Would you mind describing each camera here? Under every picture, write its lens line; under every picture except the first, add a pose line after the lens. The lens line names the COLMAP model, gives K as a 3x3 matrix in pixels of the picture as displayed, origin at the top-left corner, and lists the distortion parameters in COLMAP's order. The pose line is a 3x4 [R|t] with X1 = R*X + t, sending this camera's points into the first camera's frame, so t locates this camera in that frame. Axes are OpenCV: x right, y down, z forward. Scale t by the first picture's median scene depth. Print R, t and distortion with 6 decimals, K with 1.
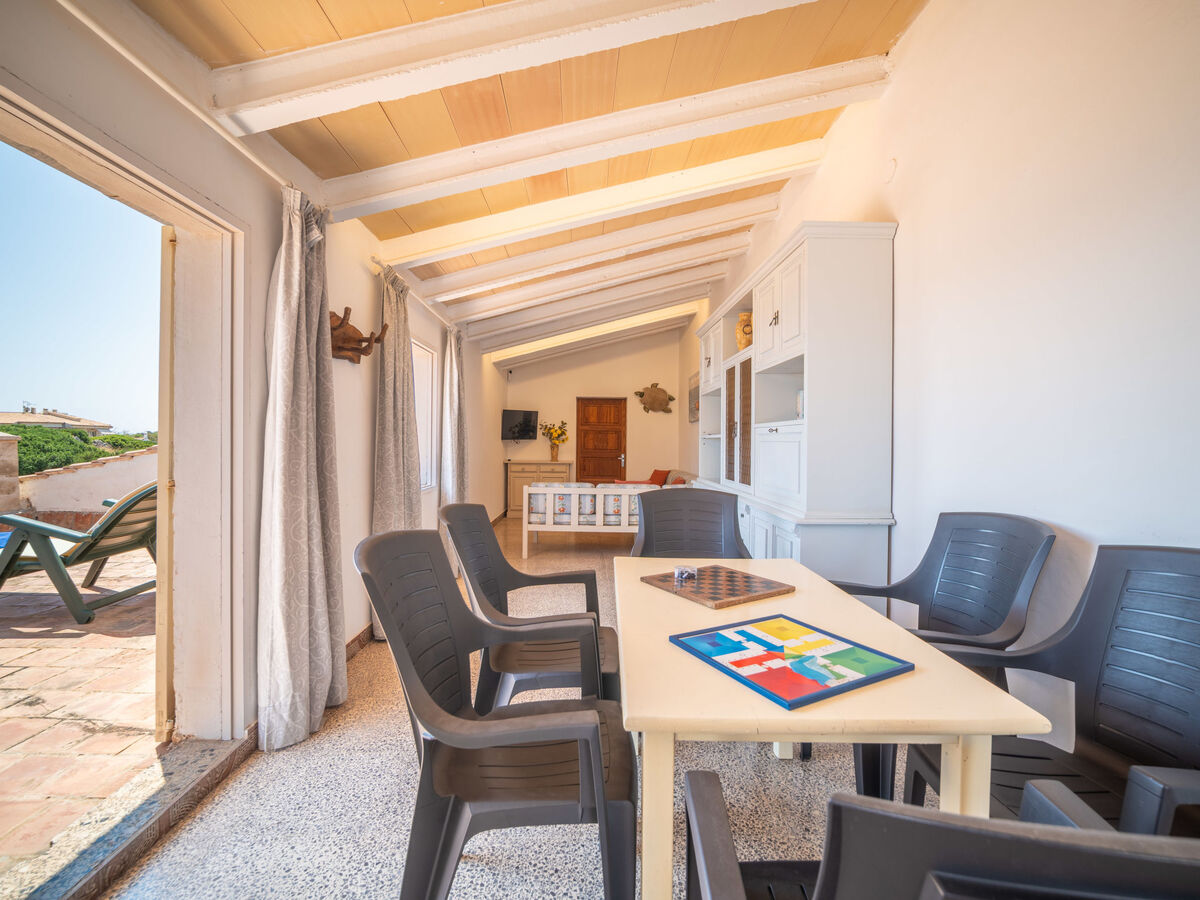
lens RADIAL K [[519.7, 0, 604.7], [0, 519.7, 444.9], [0, 0, 1]] dist [0.001828, 0.000133]
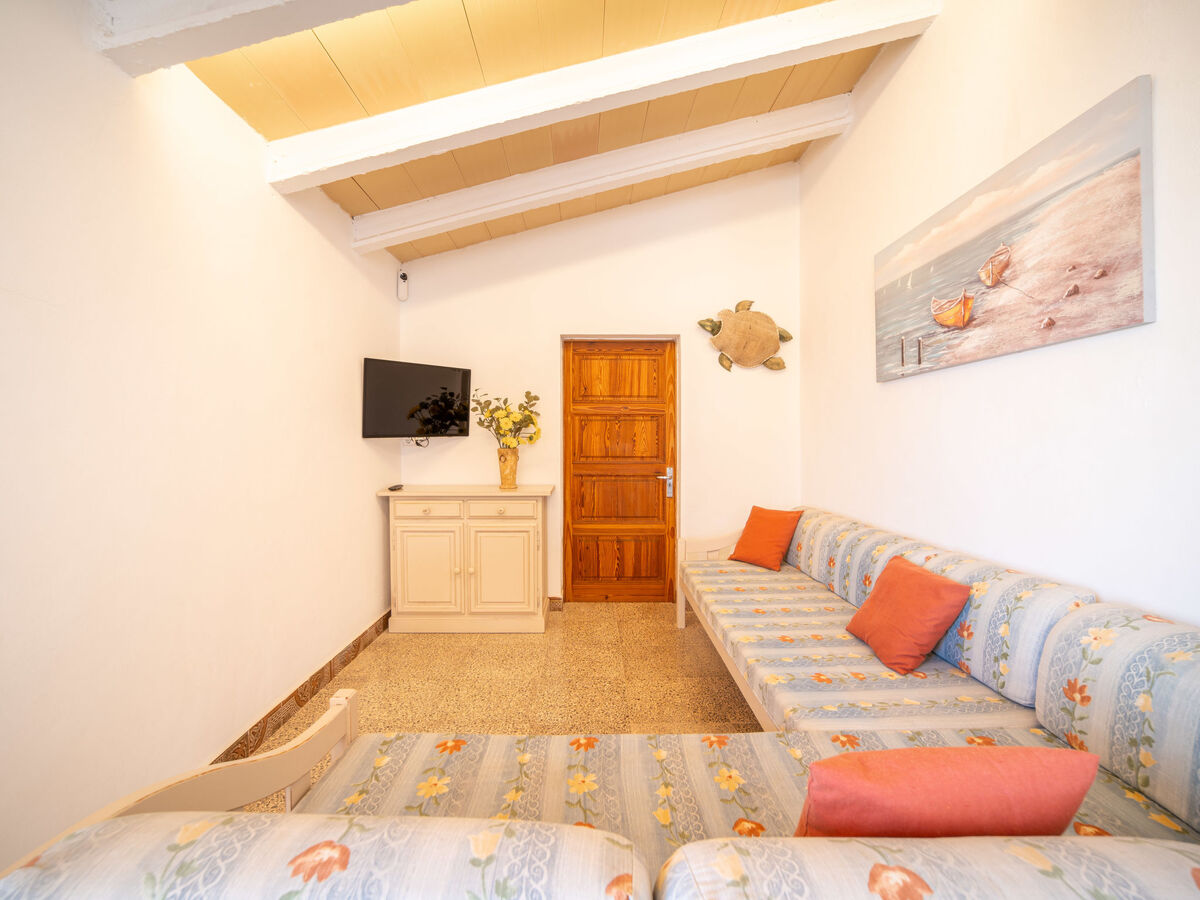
lens RADIAL K [[519.7, 0, 604.7], [0, 519.7, 444.9], [0, 0, 1]] dist [0.001828, 0.000133]
pose [[0.999917, -0.011705, -0.005360, -0.017430], [0.011731, 0.999920, 0.004721, -0.004095], [0.005305, -0.004783, 0.999974, 0.575300]]
